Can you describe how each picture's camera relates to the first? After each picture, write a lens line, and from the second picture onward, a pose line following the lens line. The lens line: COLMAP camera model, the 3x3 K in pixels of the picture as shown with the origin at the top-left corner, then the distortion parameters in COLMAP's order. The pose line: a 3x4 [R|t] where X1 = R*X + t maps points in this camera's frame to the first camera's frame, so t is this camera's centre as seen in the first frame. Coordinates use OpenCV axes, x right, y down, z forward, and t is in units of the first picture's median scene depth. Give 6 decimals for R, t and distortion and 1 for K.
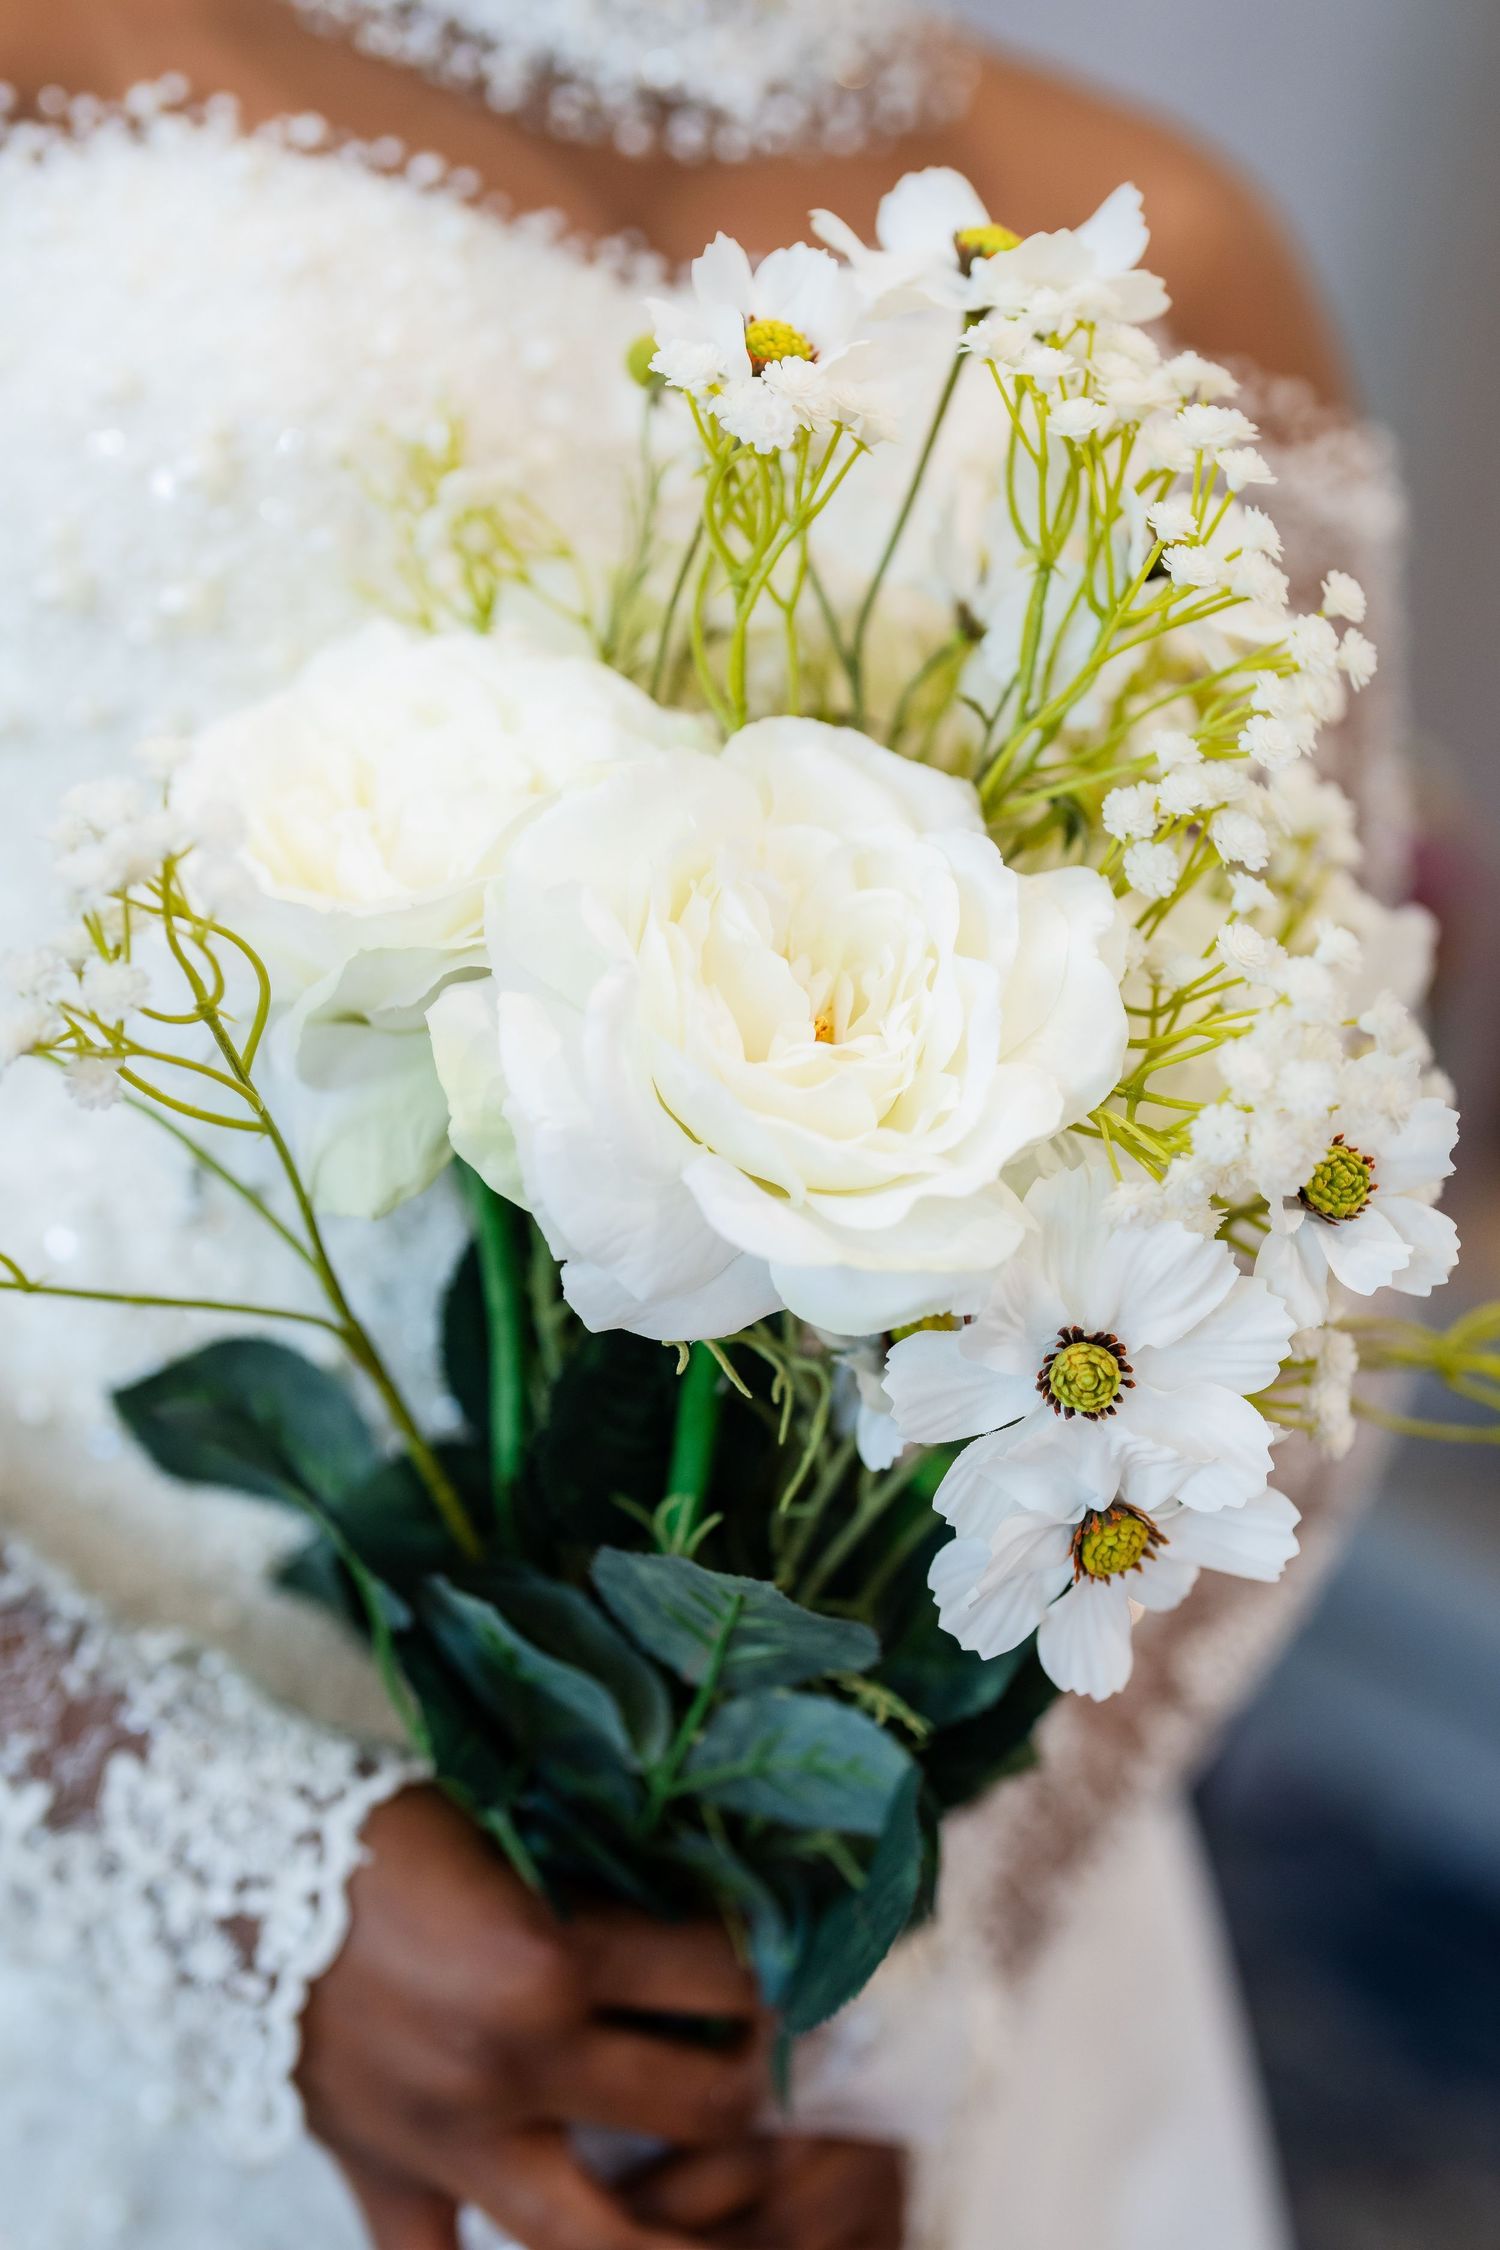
lens RADIAL K [[3723.5, 0, 750.0], [0, 3723.5, 1125.0], [0, 0, 1]] dist [0.031895, 0.029956]
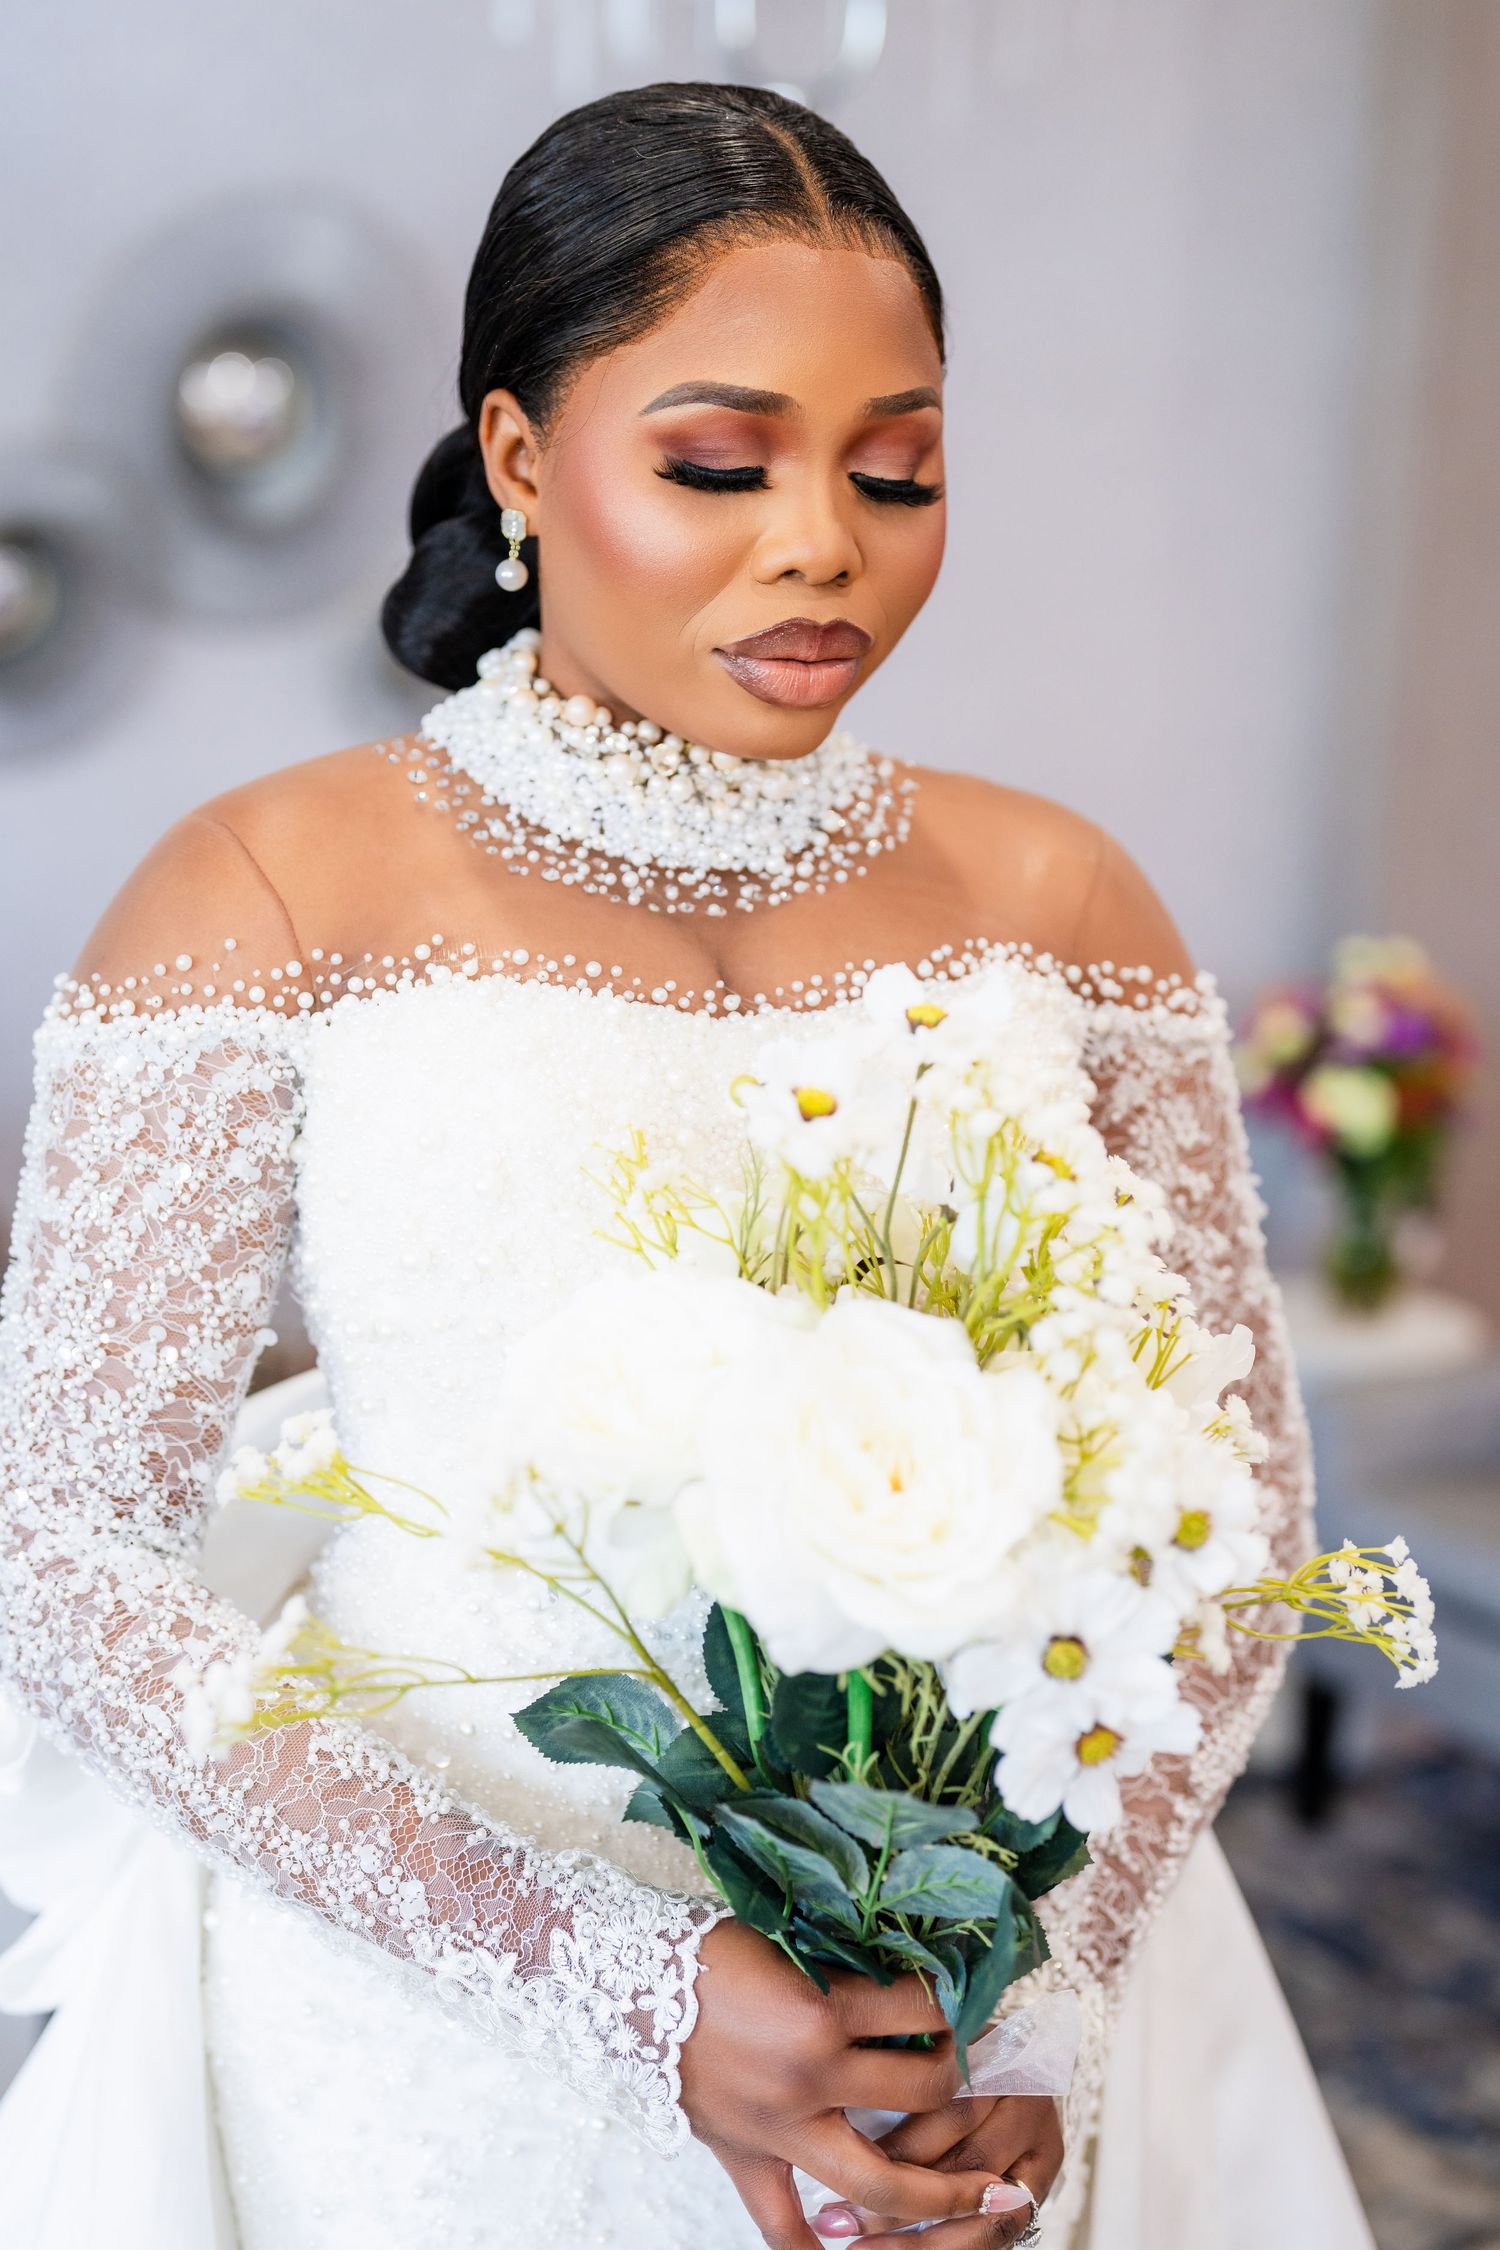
lens RADIAL K [[3189.9, 0, 750.0], [0, 3189.9, 1125.0], [0, 0, 1]] dist [-0.011022, -0.044828]
pose [[0.988741, -0.142558, -0.045486, 0.041356], [0.140845, 0.989267, -0.038905, -0.132939], [0.050544, 0.032061, 0.998207, -0.491888]]
